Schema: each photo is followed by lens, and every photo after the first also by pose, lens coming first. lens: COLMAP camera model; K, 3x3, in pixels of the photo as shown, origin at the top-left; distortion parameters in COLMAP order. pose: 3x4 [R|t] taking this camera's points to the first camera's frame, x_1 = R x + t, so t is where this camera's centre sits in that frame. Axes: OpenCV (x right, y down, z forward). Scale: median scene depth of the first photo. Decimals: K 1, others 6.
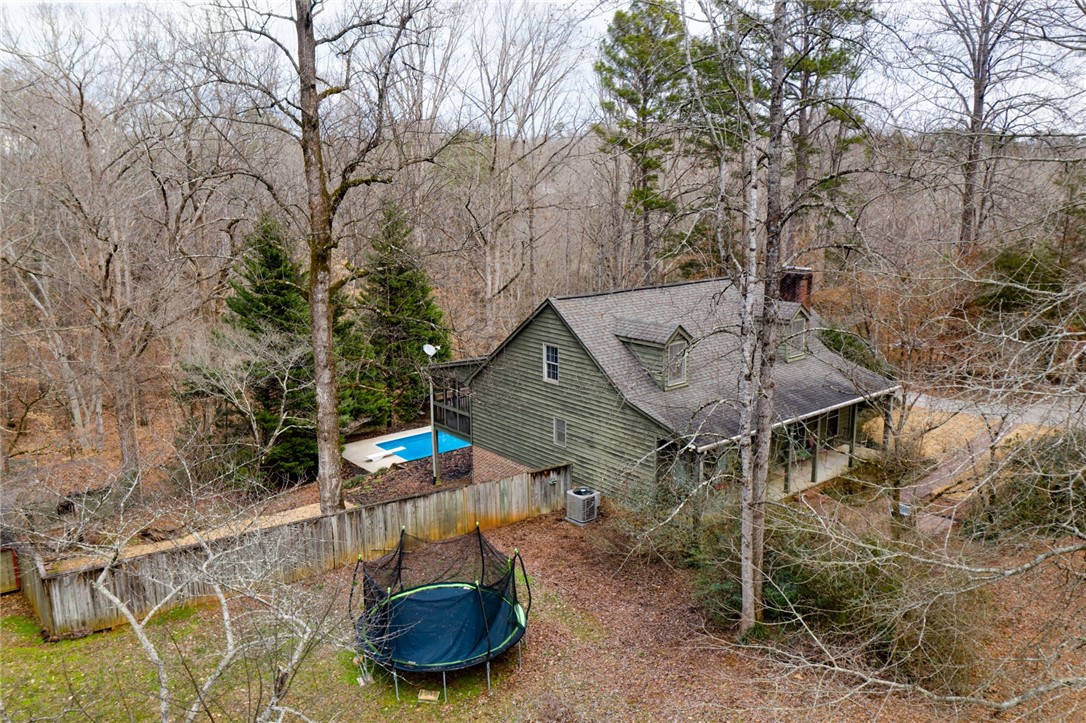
lens RADIAL K [[869.4, 0, 543.0], [0, 869.4, 361.5], [0, 0, 1]] dist [0.007415, 0.002533]
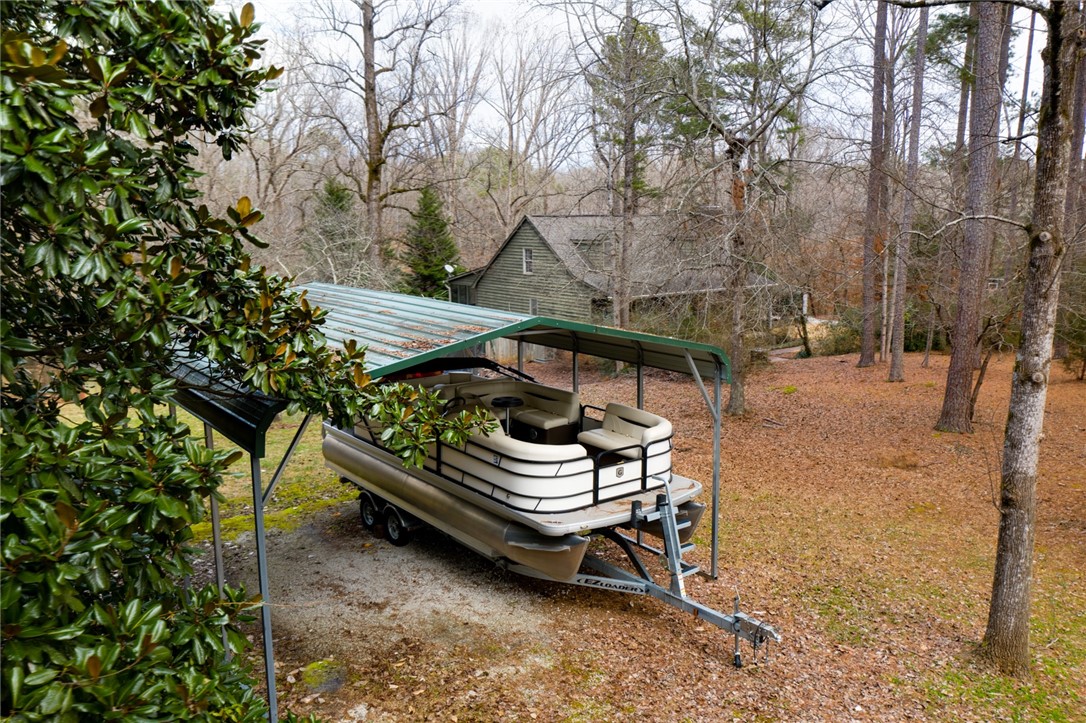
lens RADIAL K [[869.4, 0, 543.0], [0, 869.4, 361.5], [0, 0, 1]] dist [0.007415, 0.002533]
pose [[0.998669, 0.010782, -0.050437, 0.137141], [-0.012890, 0.999048, -0.041666, 0.289174], [0.049940, 0.042261, 0.997858, -0.563391]]
